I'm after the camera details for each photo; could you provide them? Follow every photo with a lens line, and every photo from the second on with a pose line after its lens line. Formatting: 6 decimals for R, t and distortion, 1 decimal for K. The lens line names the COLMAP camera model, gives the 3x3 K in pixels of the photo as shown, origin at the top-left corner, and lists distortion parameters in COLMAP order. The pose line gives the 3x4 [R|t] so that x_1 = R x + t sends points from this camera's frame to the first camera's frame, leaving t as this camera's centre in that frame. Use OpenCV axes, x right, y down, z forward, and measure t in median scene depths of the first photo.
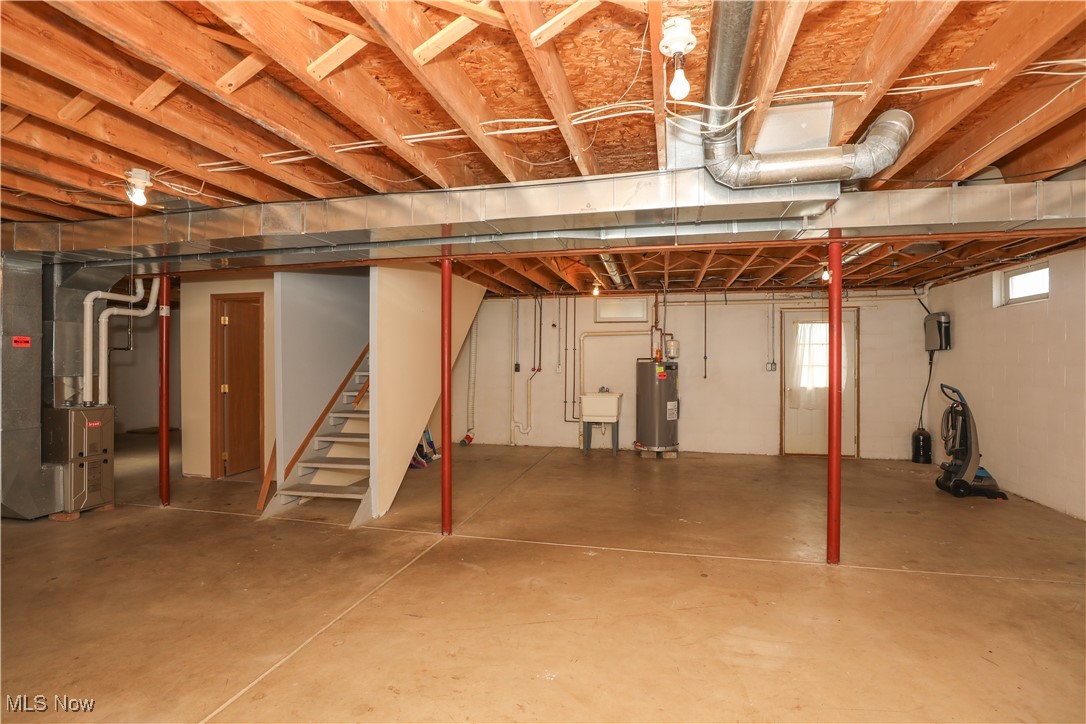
lens RADIAL K [[506.5, 0, 546.0], [0, 506.5, 362.1], [0, 0, 1]] dist [-0.032126, 0.006435]
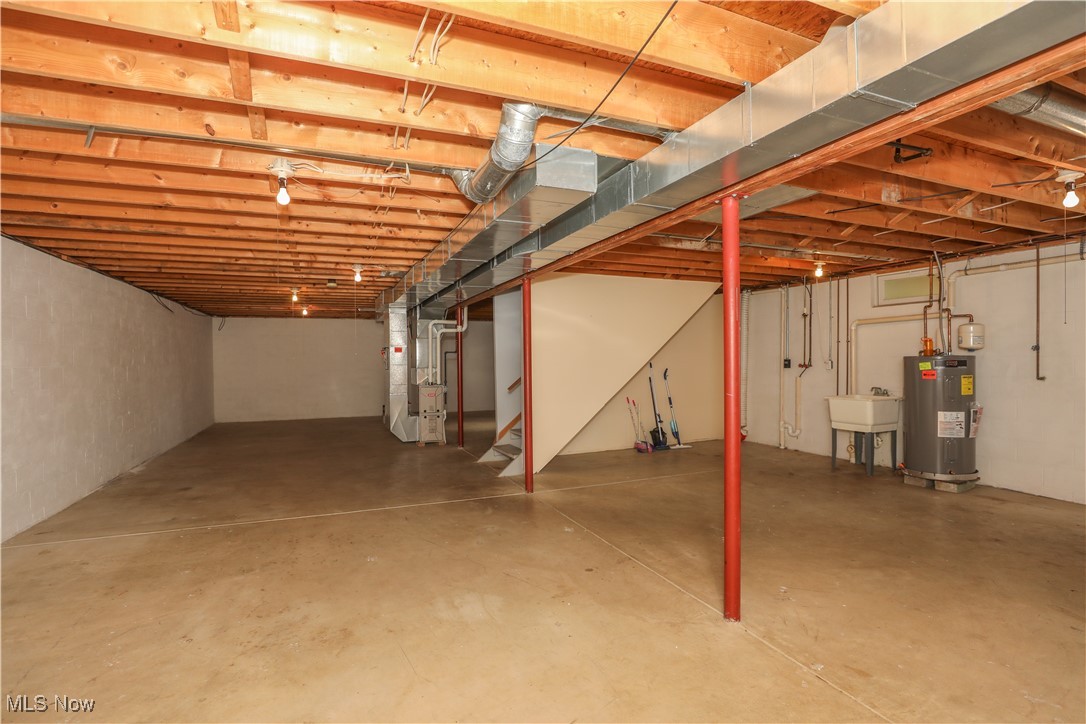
lens RADIAL K [[506.5, 0, 566.2], [0, 506.5, 362.9], [0, 0, 1]] dist [-0.032126, 0.006435]
pose [[0.612615, -0.000477, -0.790381, 0.864078], [0.008271, 0.999949, 0.005807, 0.003351], [0.790338, -0.010095, 0.612588, 0.279110]]
